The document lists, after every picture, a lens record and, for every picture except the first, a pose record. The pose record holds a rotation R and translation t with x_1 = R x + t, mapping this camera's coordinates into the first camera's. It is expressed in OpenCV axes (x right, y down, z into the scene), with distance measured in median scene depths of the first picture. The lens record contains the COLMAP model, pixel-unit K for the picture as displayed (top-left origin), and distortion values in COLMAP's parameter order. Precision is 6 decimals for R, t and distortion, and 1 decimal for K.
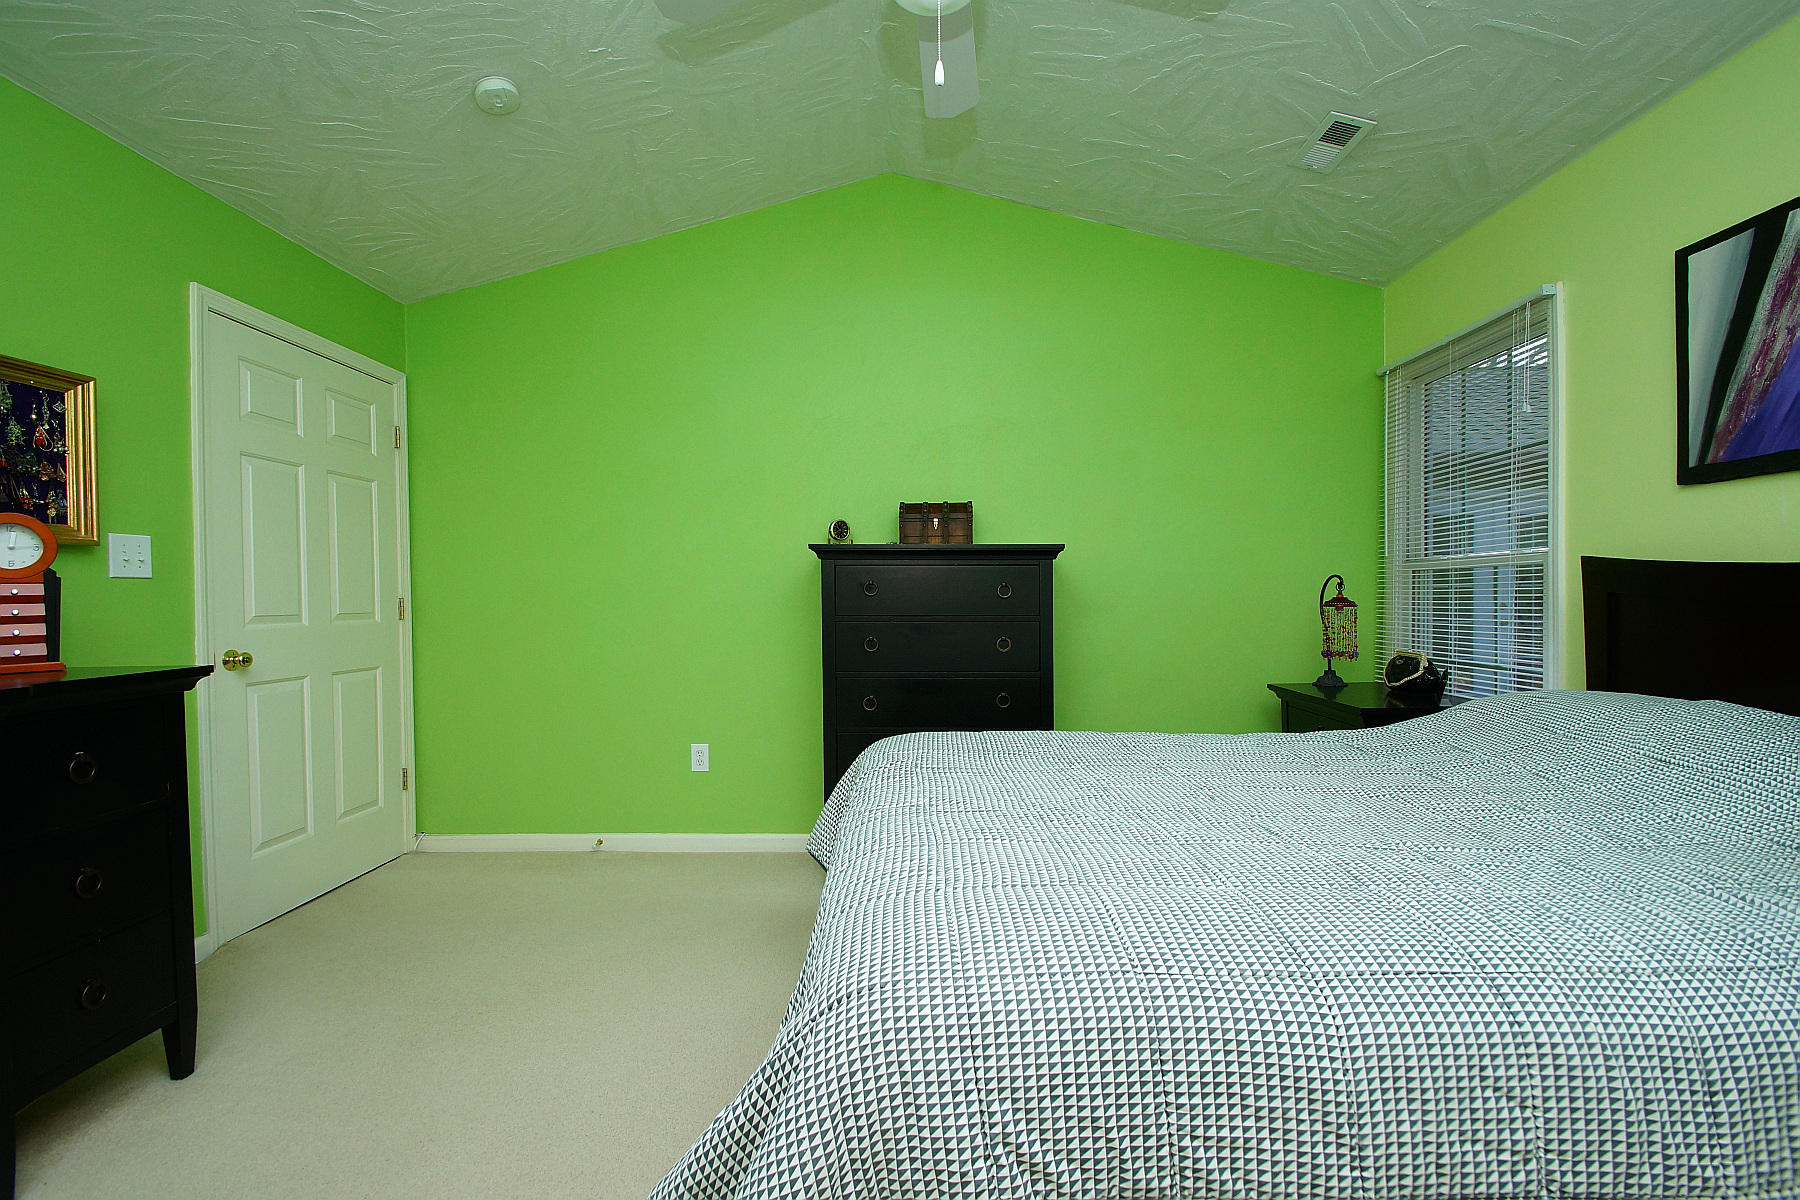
lens RADIAL K [[795.7, 0, 894.5], [0, 795.7, 612.8], [0, 0, 1]] dist [0.017055, -0.017912]
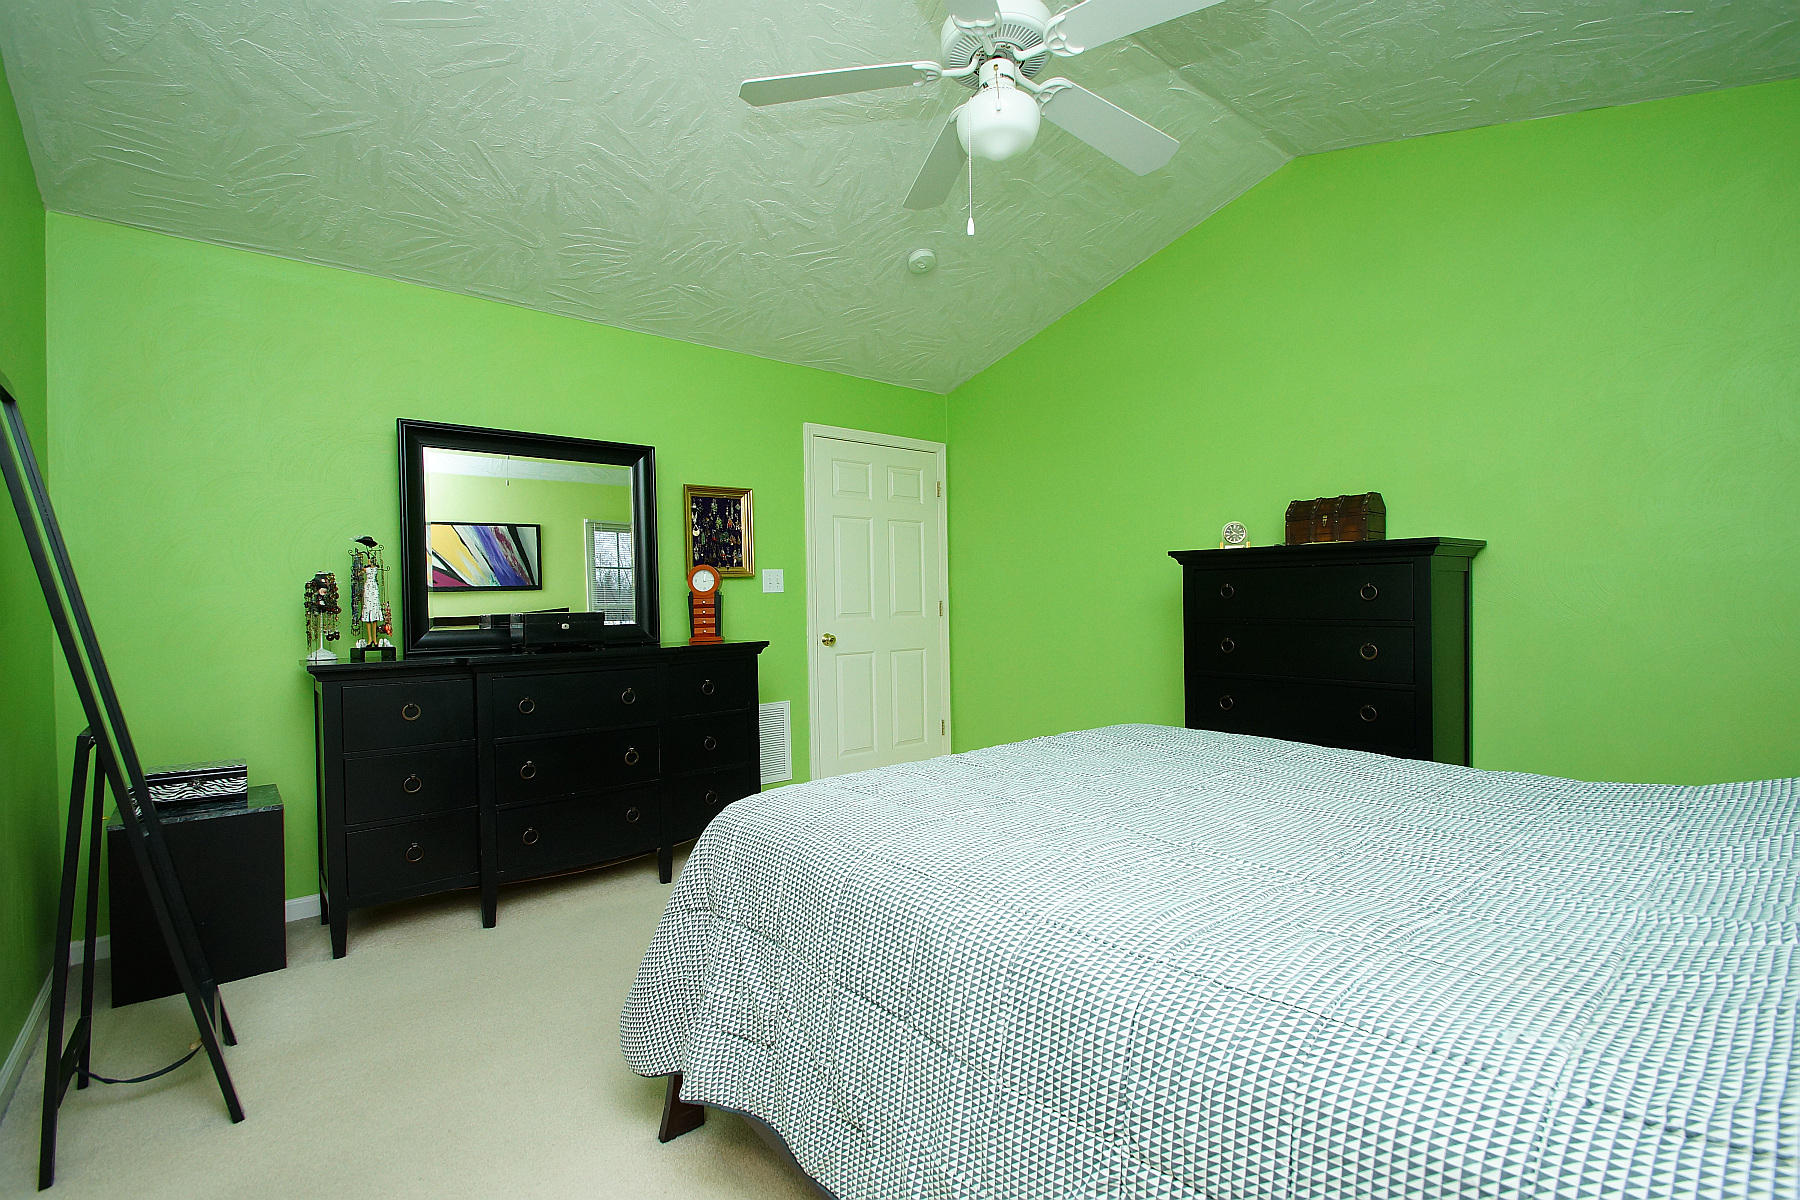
lens RADIAL K [[795.7, 0, 894.5], [0, 795.7, 612.8], [0, 0, 1]] dist [0.017055, -0.017912]
pose [[0.654099, 0.010967, -0.756330, 0.474493], [-0.004546, 0.999934, 0.010568, -0.013871], [0.756396, -0.003474, 0.654105, 0.001652]]
